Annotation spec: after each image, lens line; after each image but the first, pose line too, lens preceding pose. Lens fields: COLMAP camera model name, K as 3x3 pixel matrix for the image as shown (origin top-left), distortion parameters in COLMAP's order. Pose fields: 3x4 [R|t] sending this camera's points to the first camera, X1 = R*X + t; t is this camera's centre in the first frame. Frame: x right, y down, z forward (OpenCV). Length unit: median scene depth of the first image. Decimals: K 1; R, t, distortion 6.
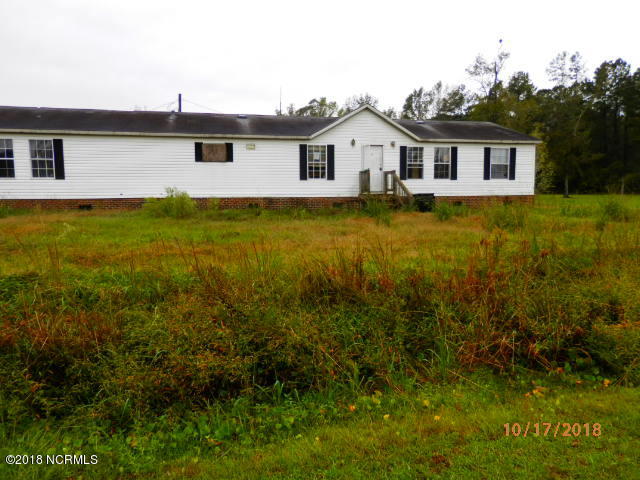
lens RADIAL K [[468.5, 0, 320.0], [0, 468.5, 240.0], [0, 0, 1]] dist [-0.004476, 0.001971]
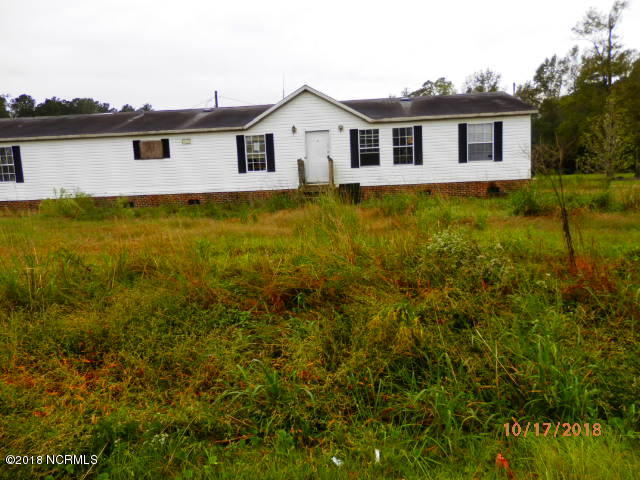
lens RADIAL K [[468.5, 0, 320.0], [0, 468.5, 240.0], [0, 0, 1]] dist [-0.004476, 0.001971]
pose [[0.954656, 0.000728, -0.297710, 0.380534], [0.006706, 0.999691, 0.023948, -0.014183], [0.297635, -0.024859, 0.954356, 0.136036]]
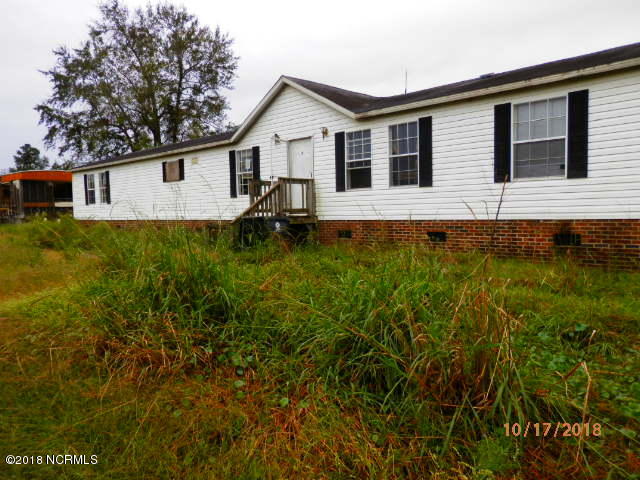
lens RADIAL K [[468.5, 0, 320.0], [0, 468.5, 240.0], [0, 0, 1]] dist [-0.004476, 0.001971]
pose [[0.560035, 0.049983, -0.826960, 0.644867], [-0.060517, 0.997980, 0.019336, -0.079445], [0.826256, 0.039216, 0.561928, 0.665859]]
